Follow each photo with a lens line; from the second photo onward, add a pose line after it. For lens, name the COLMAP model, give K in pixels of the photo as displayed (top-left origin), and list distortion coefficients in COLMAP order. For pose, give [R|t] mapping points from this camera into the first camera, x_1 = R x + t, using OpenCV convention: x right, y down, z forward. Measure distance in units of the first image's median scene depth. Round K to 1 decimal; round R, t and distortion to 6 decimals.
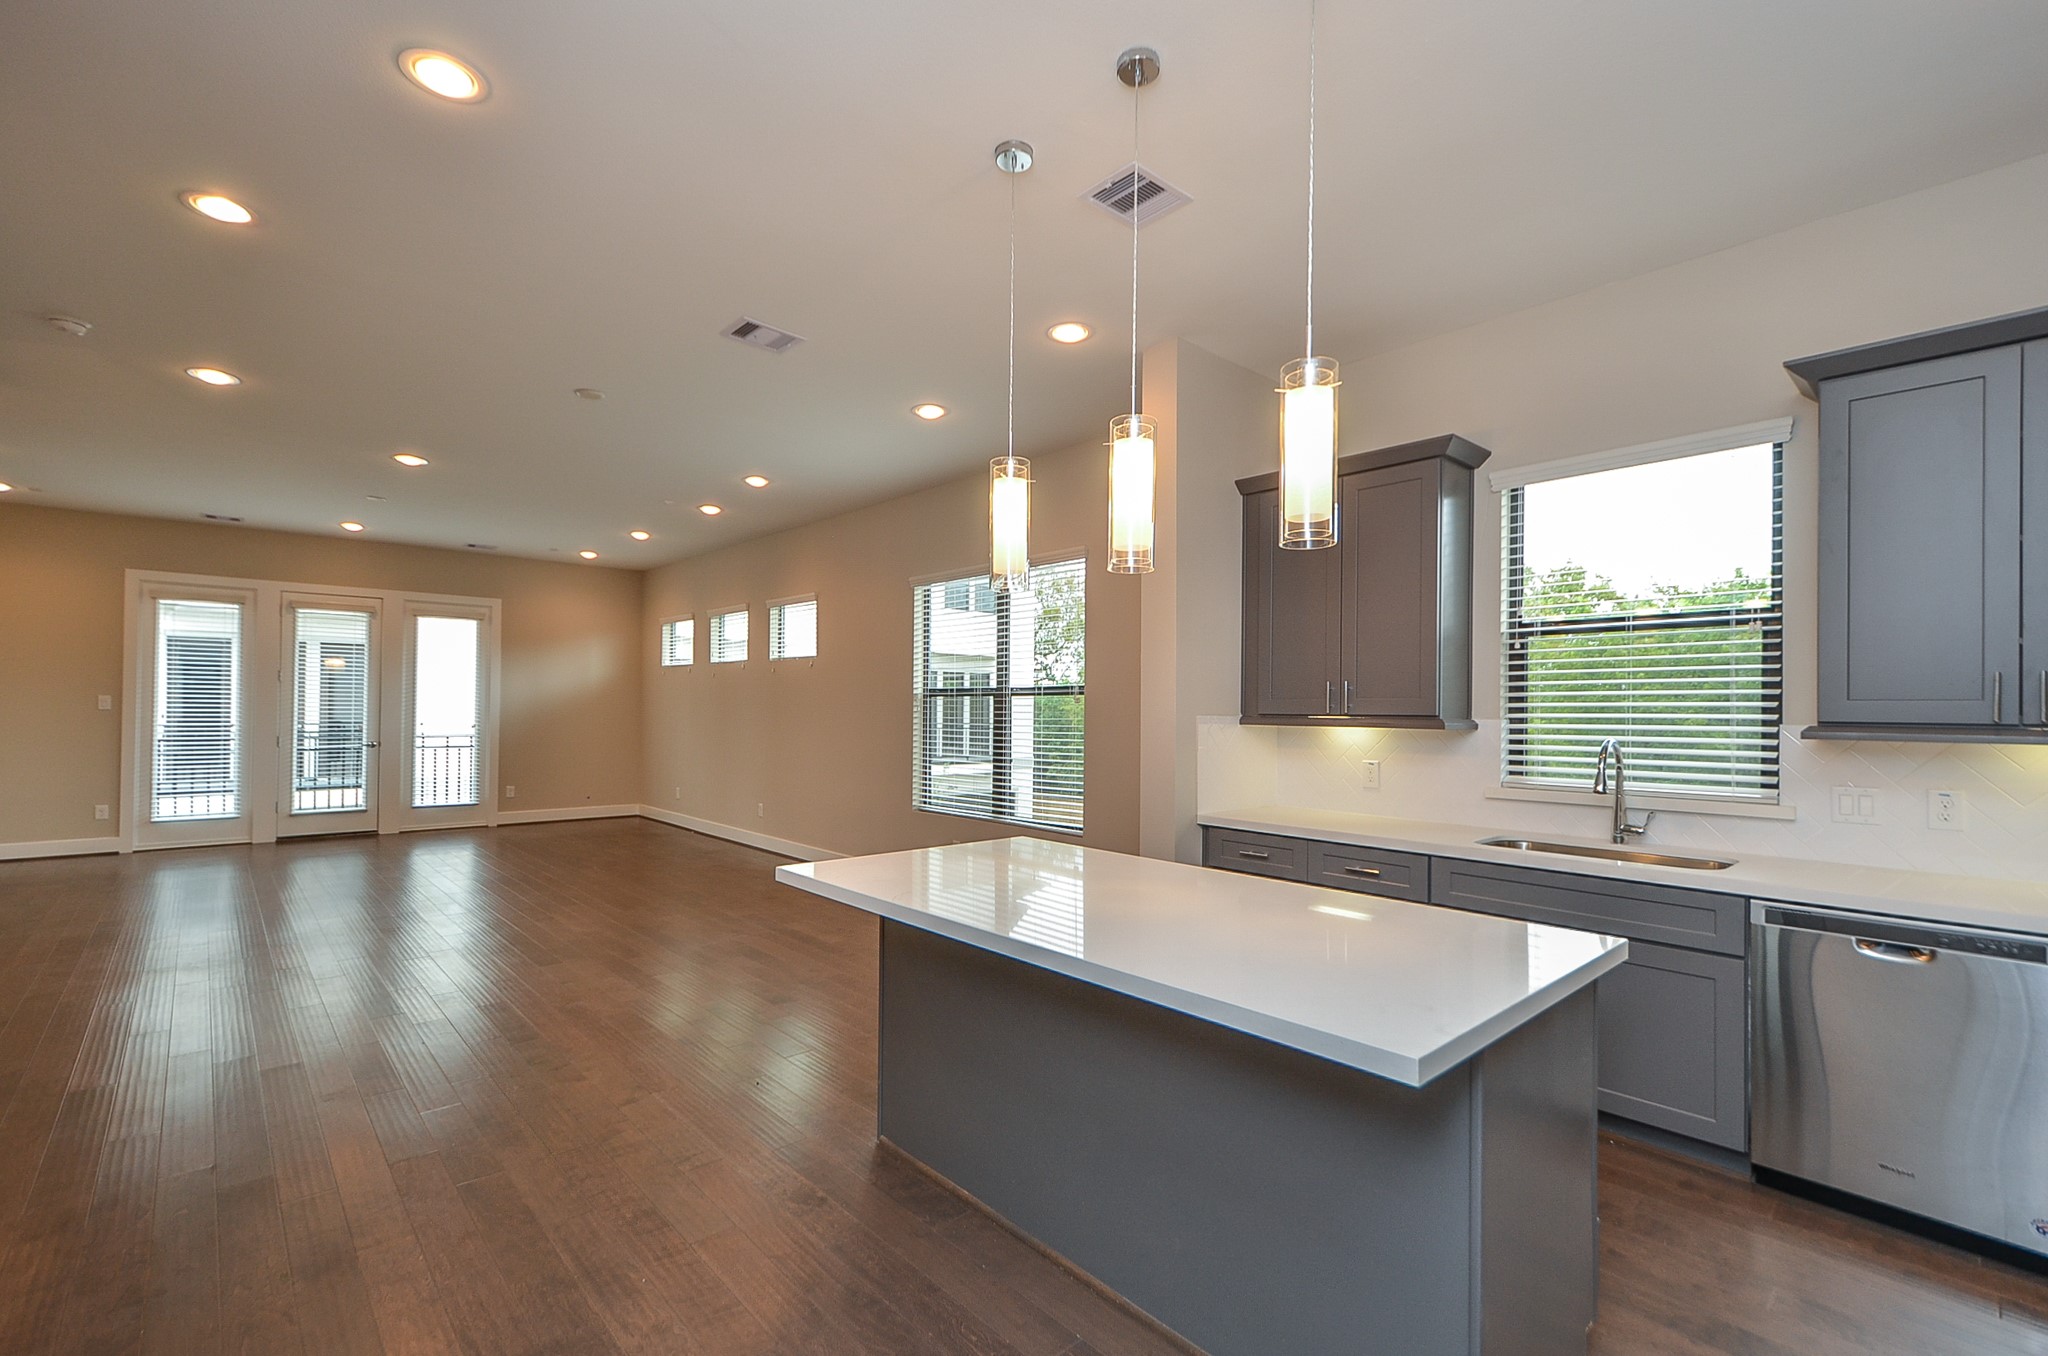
lens RADIAL K [[897.7, 0, 1020.4], [0, 897.7, 688.6], [0, 0, 1]] dist [-0.000902, -0.000938]
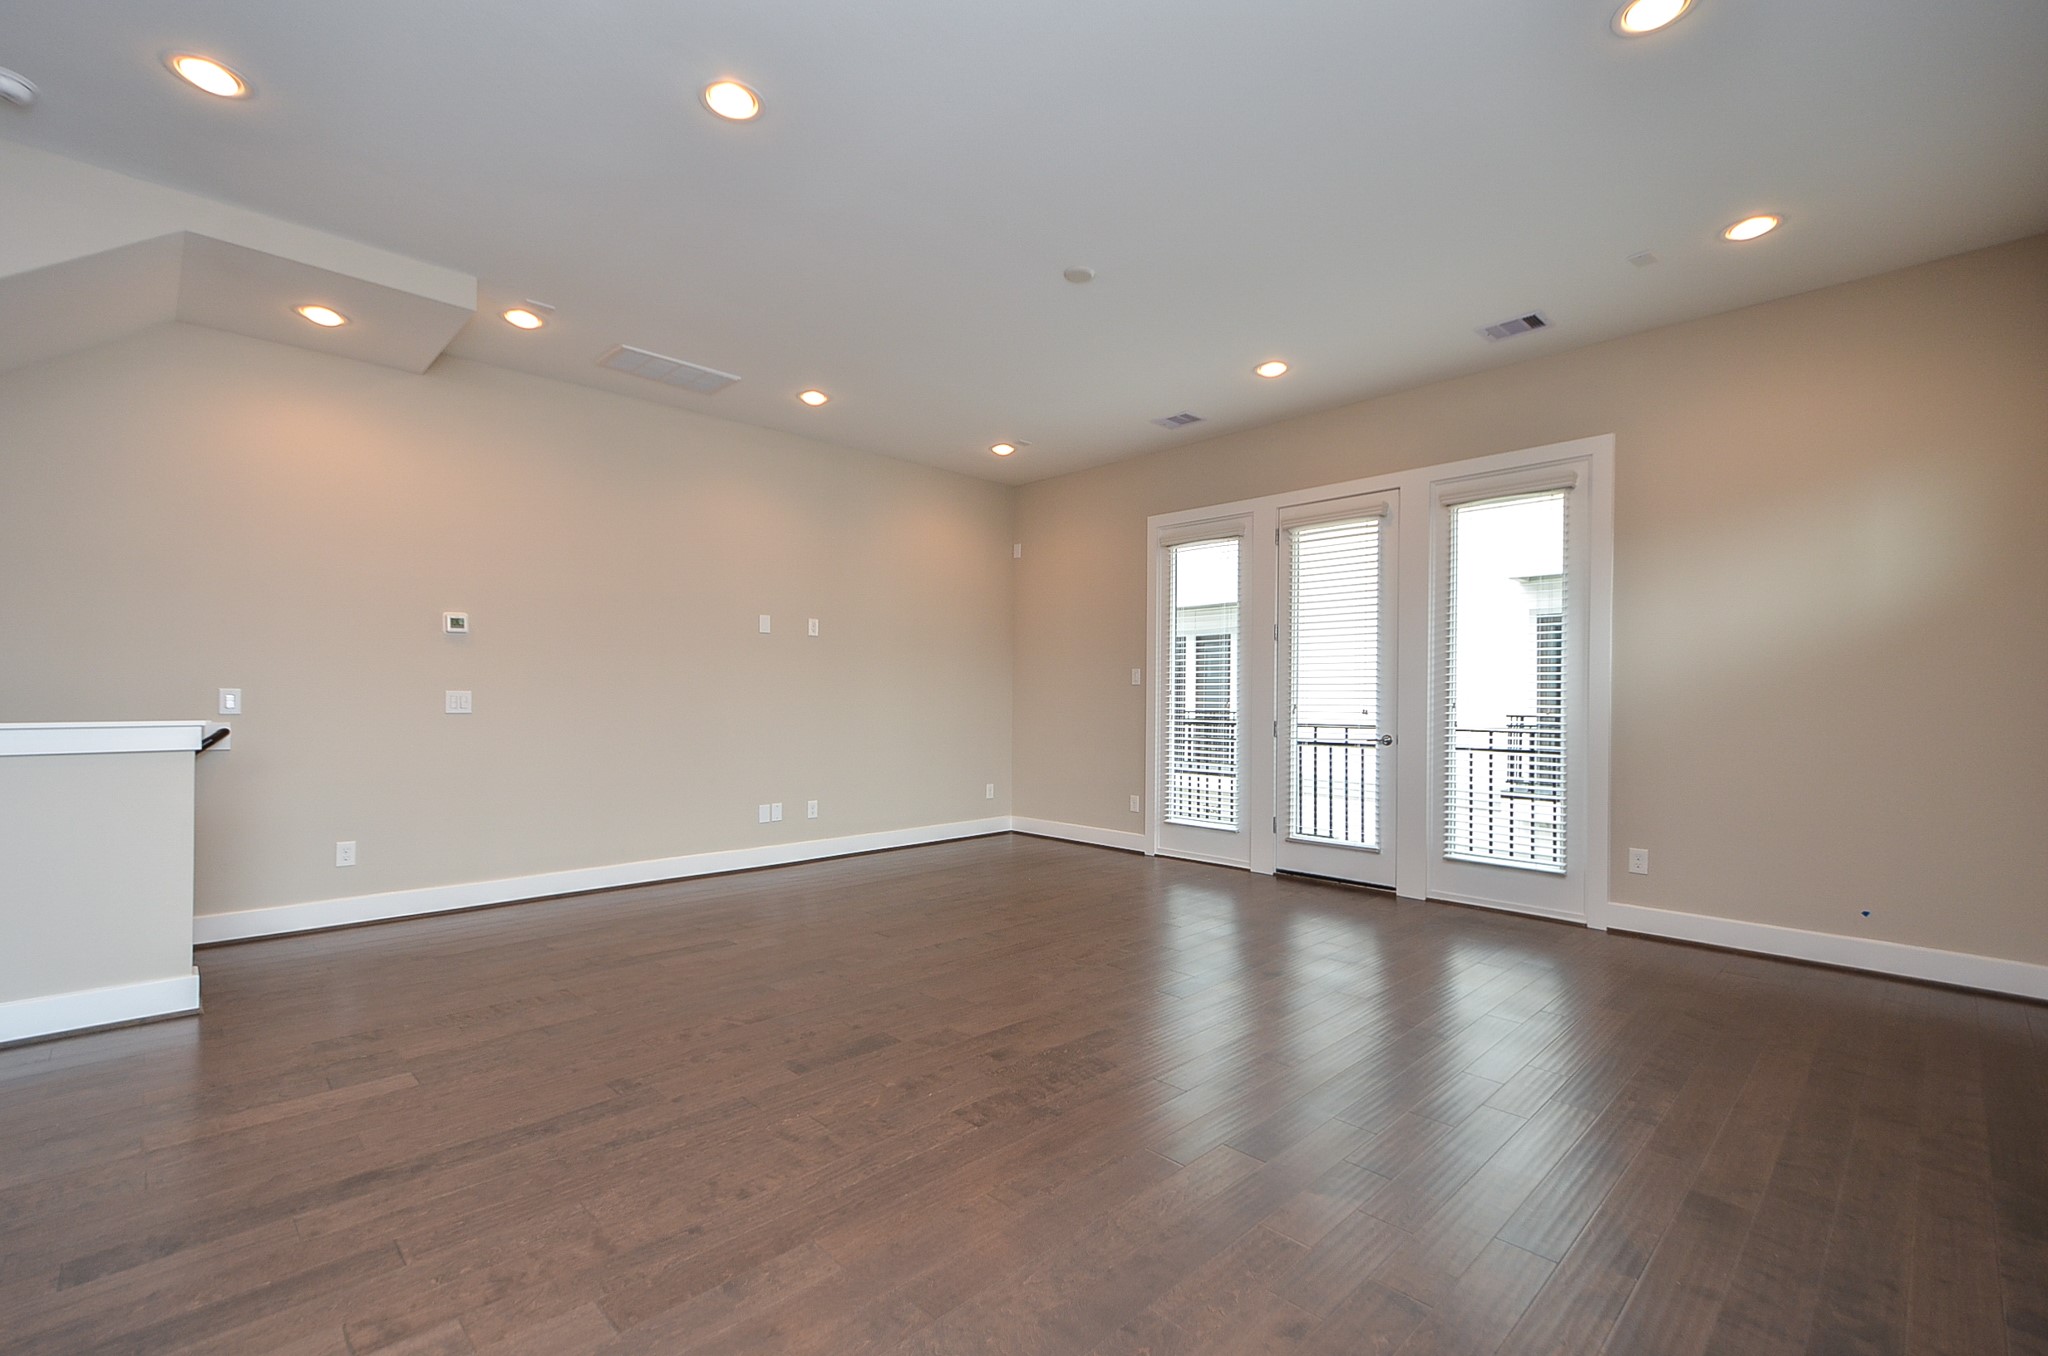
lens RADIAL K [[897.7, 0, 1022.4], [0, 897.7, 695.5], [0, 0, 1]] dist [-0.000902, -0.000938]
pose [[0.012018, -0.019583, -0.999736, -0.146547], [0.007999, 0.999778, -0.019488, 0.045088], [0.999896, -0.007762, 0.012172, 0.789920]]
